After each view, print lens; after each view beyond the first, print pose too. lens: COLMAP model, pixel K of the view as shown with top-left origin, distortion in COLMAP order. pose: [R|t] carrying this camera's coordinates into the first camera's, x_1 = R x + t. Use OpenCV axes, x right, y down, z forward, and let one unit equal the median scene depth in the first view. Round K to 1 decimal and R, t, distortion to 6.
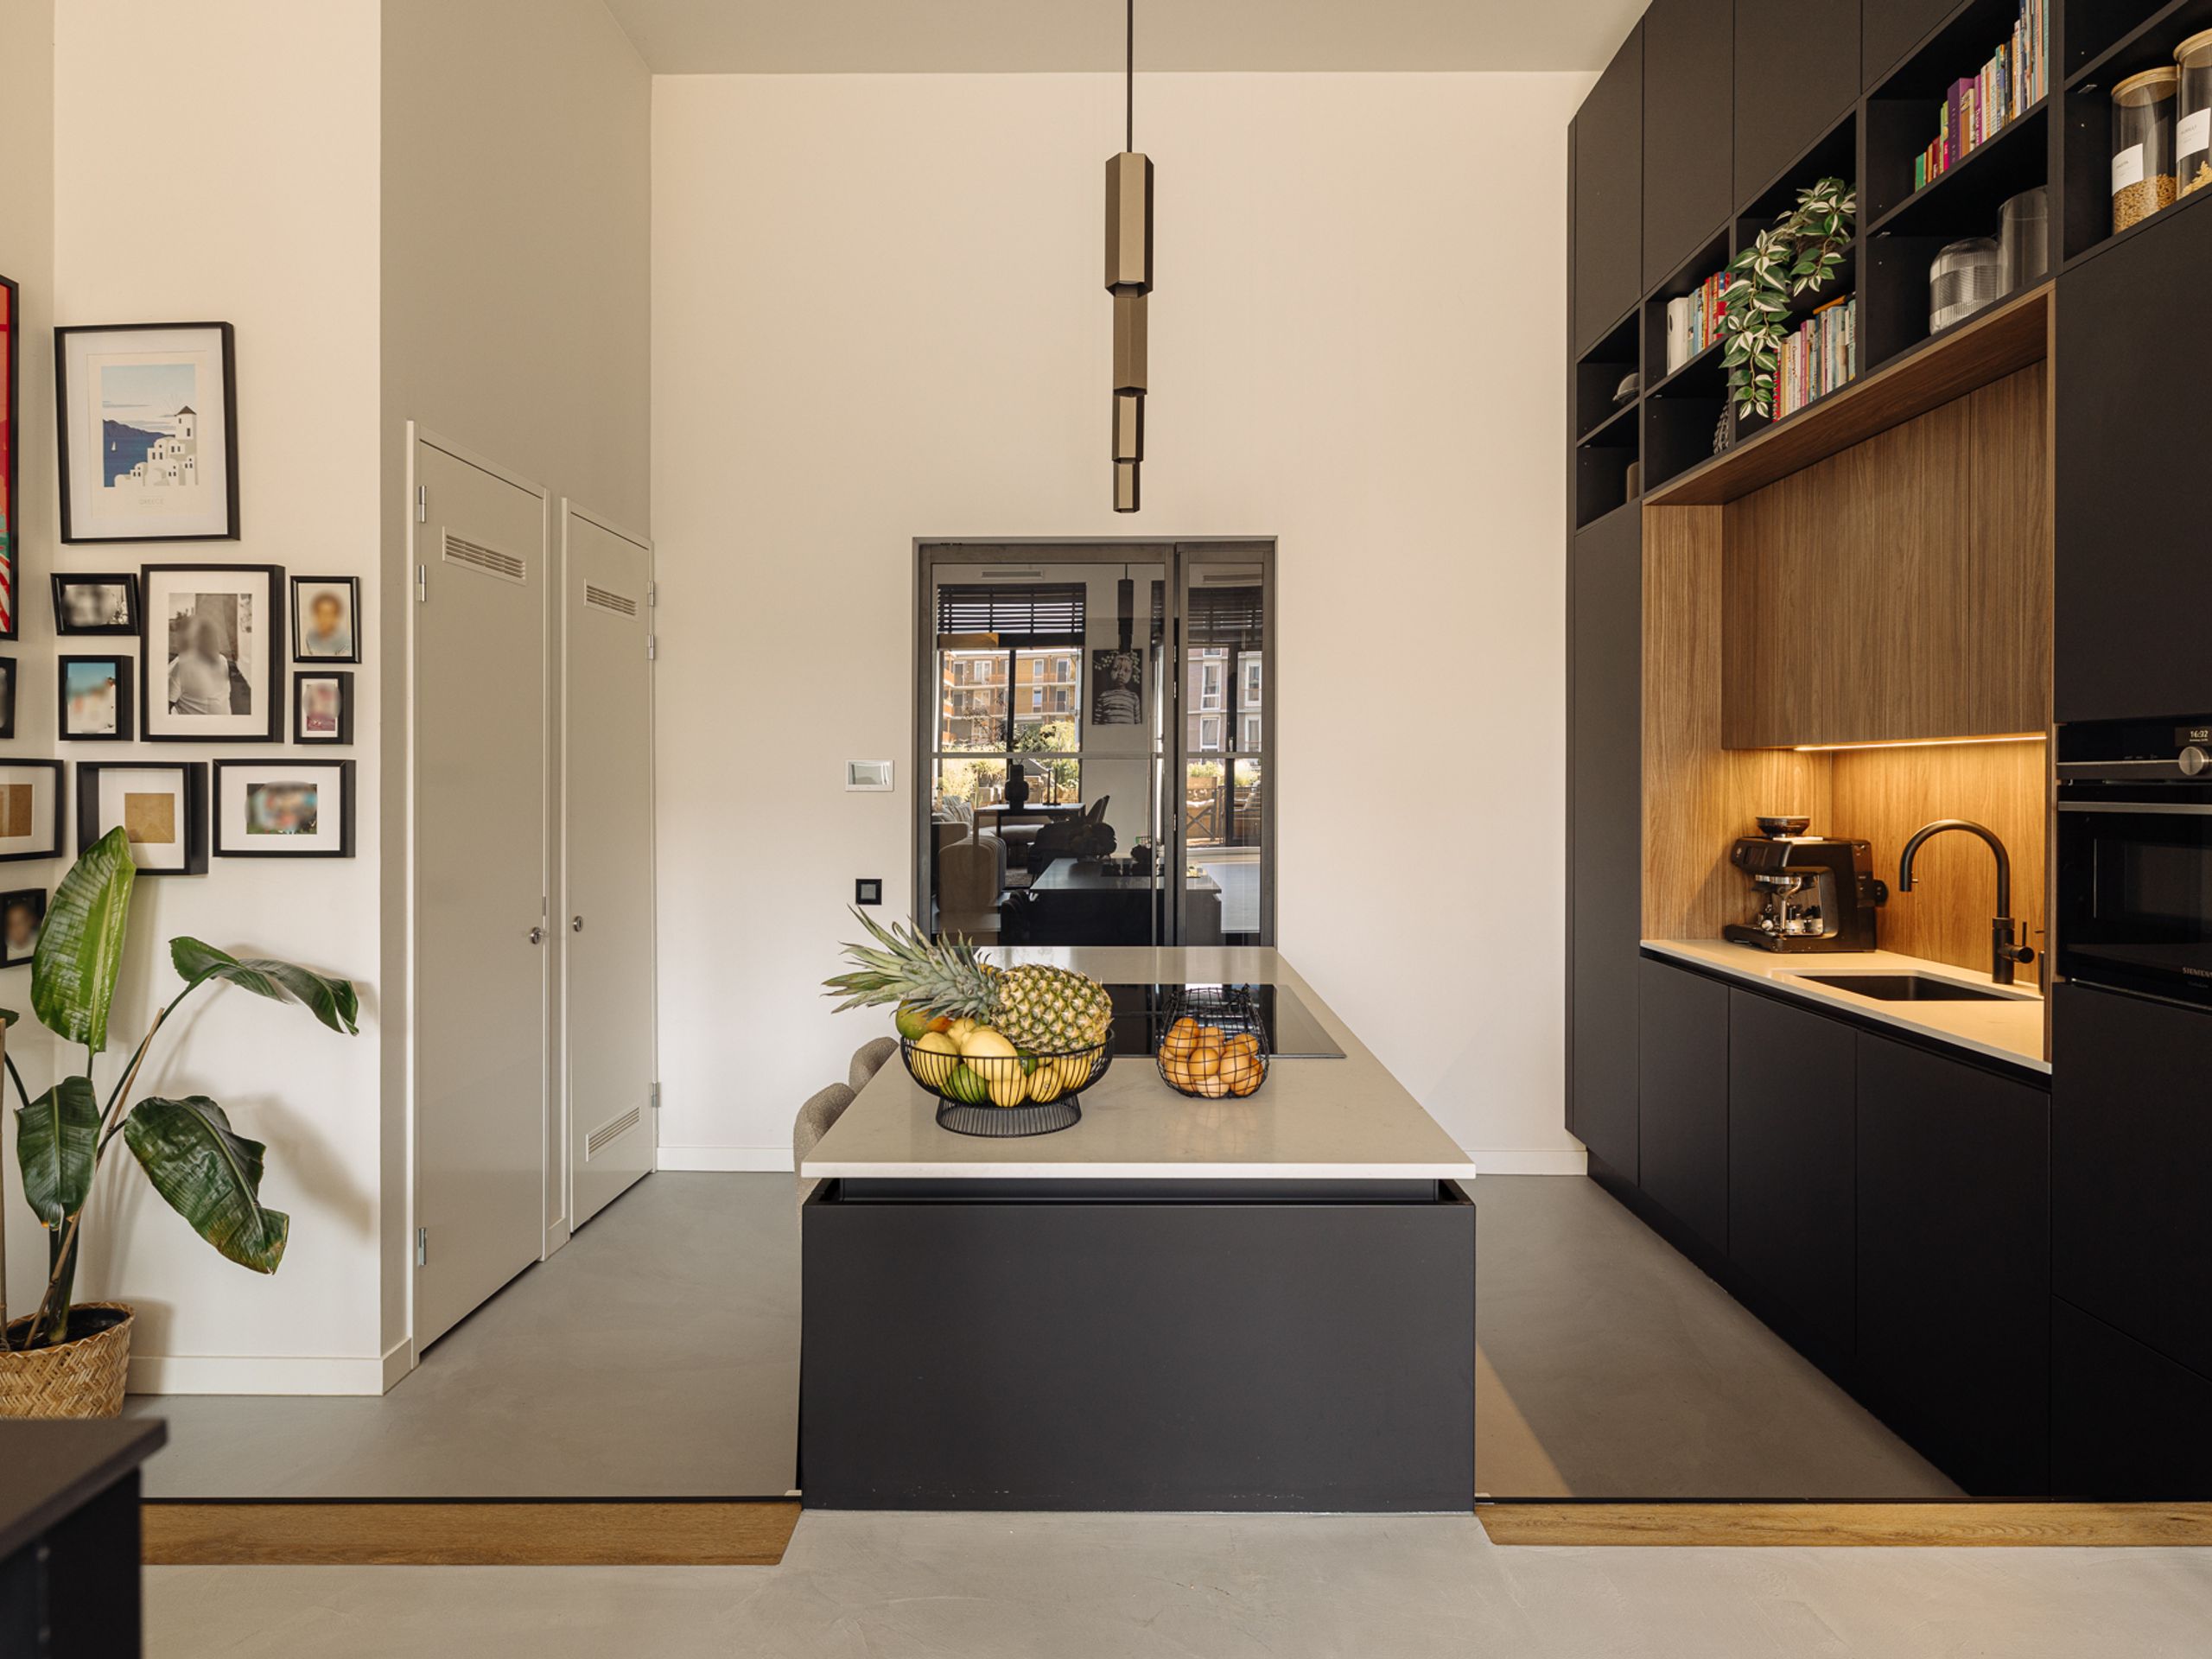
lens RADIAL K [[1269.2, 0, 1111.2], [0, 1269.2, 773.9], [0, 0, 1]] dist [0.002080, 0.000249]
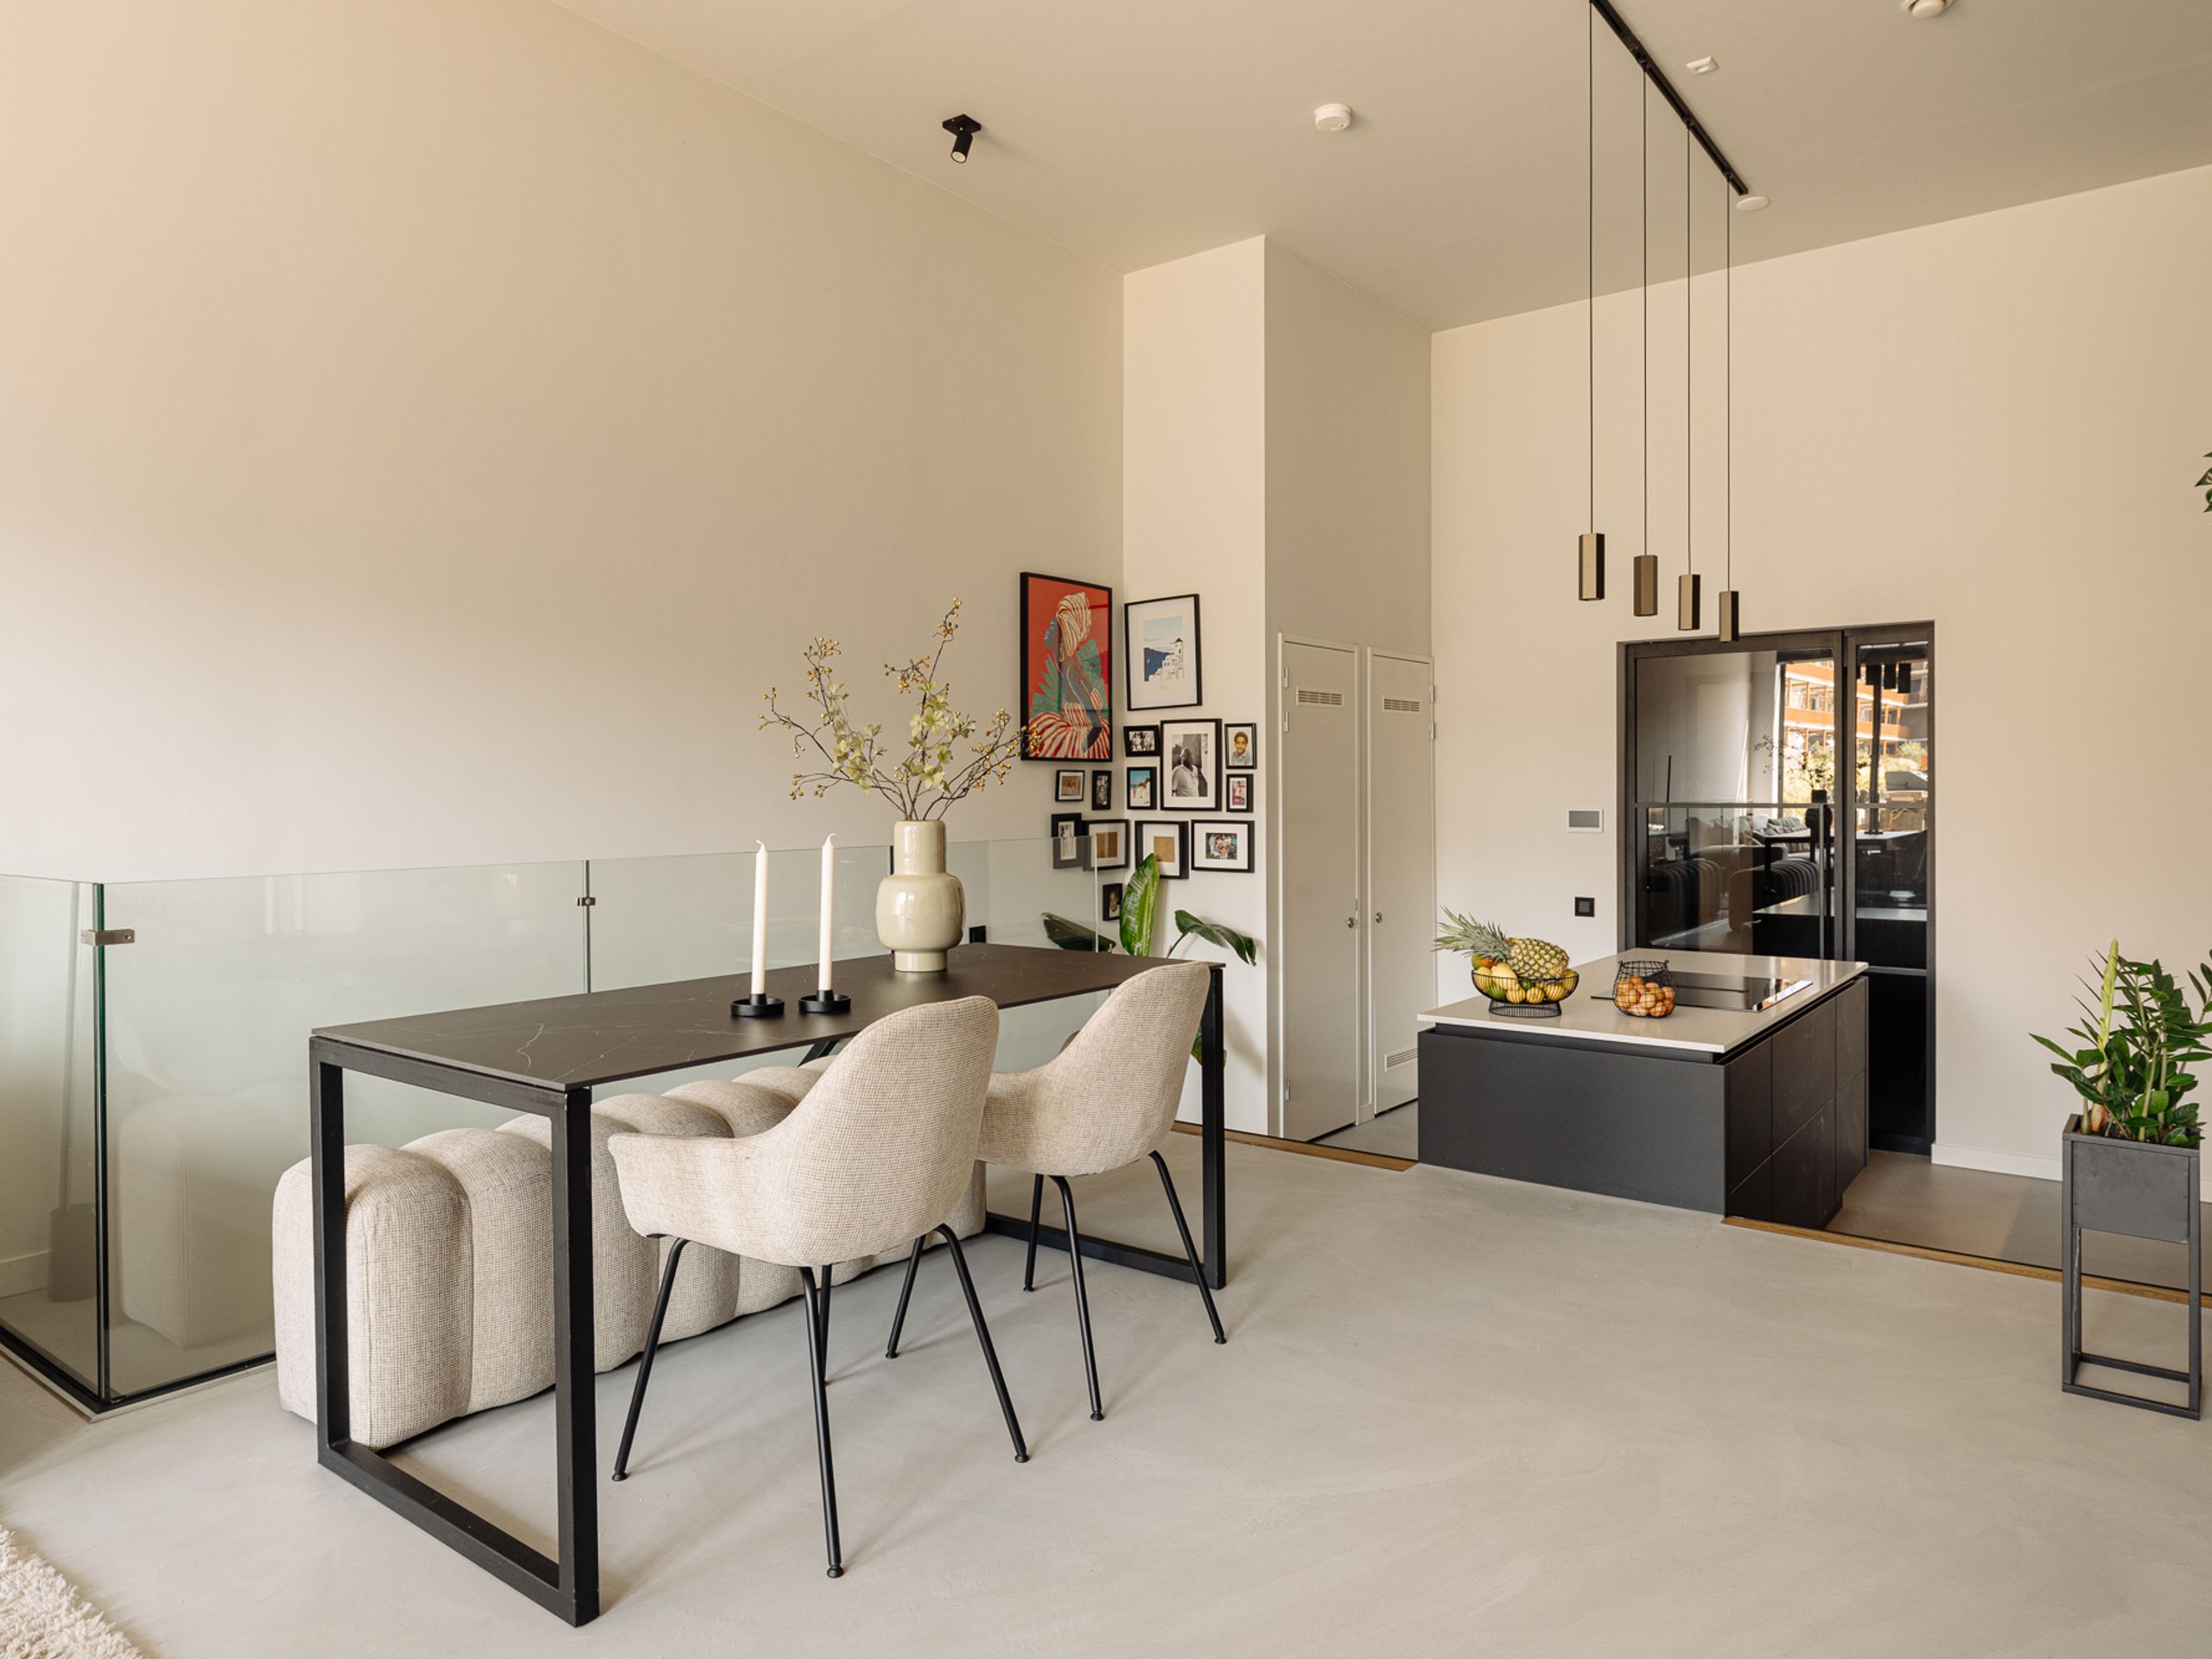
lens RADIAL K [[1410.0, 0, 1106.0], [0, 1410.0, 829.5], [0, 0, 1]] dist [-0.030623, -0.000668]
pose [[0.798776, 0.014681, -0.601449, 0.481232], [0.007717, 0.999370, 0.034642, -0.072144], [0.601579, -0.032313, 0.798160, -0.792489]]
